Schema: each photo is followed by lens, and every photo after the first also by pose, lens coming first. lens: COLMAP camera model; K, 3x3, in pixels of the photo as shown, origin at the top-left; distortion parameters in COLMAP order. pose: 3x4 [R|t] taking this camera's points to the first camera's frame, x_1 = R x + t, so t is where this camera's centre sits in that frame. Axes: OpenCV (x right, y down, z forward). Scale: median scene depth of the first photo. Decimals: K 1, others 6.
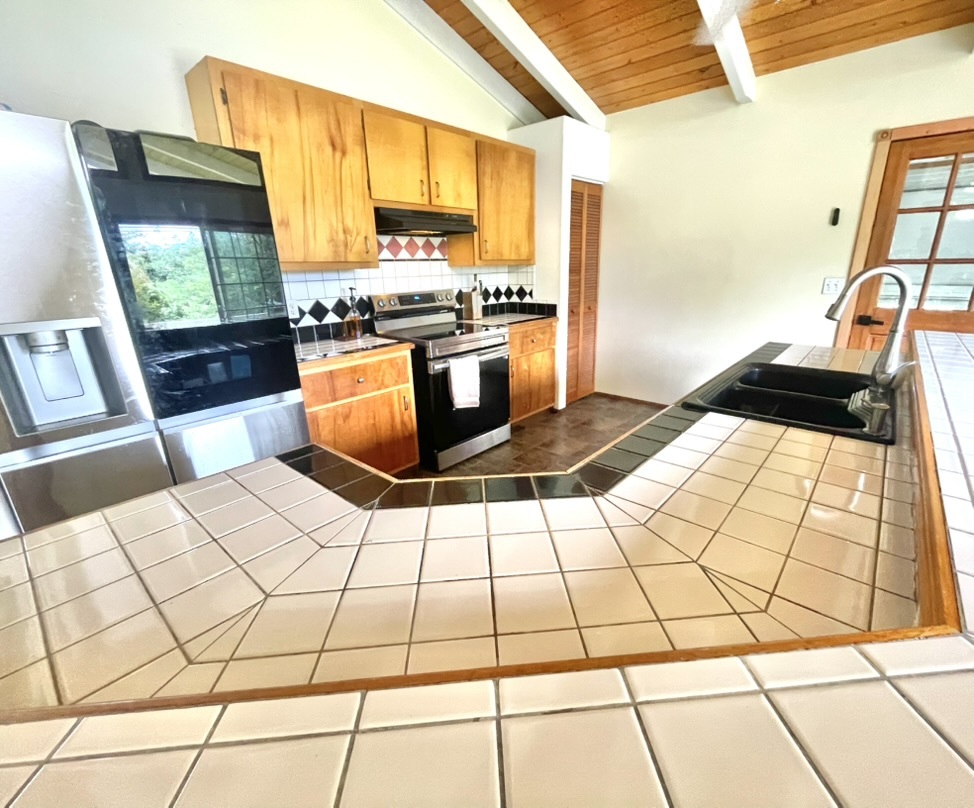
lens RADIAL K [[446.8, 0, 495.5], [0, 446.8, 403.7], [0, 0, 1]] dist [-0.000051, -0.001257]
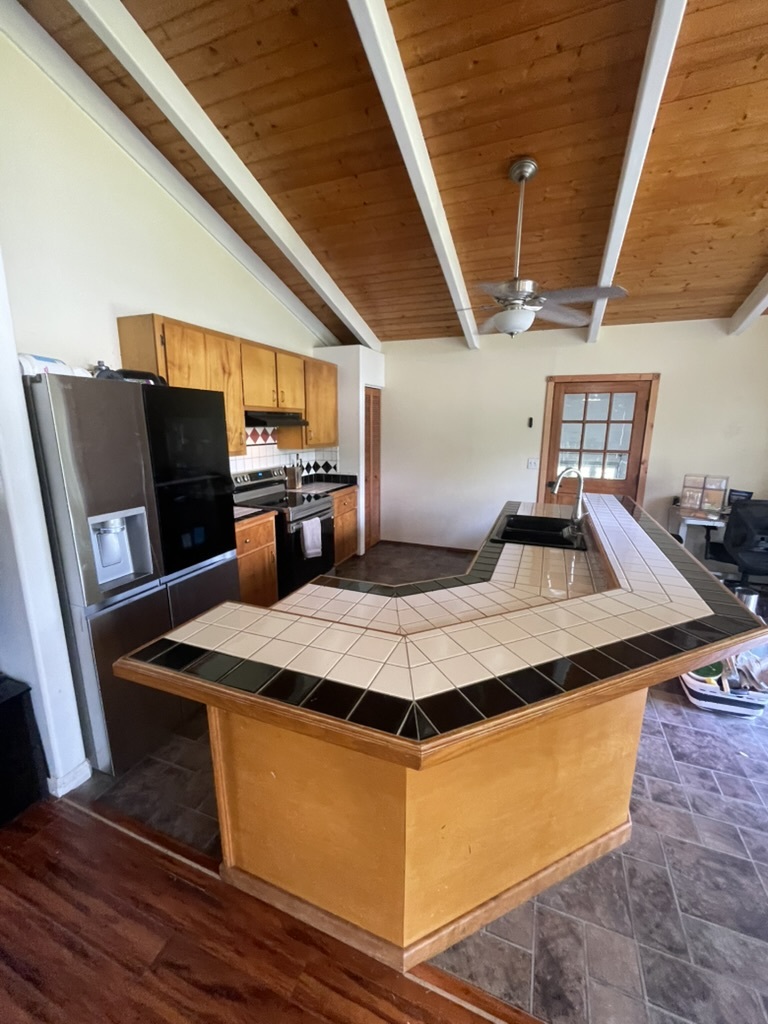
lens RADIAL K [[413.9, 0, 380.7], [0, 413.9, 514.2], [0, 0, 1]] dist [0.012231, -0.000007]
pose [[0.946991, -0.046378, 0.317894, -0.243286], [0.077341, 0.993334, -0.085479, 0.003015], [-0.311811, 0.105534, 0.944265, -0.216588]]
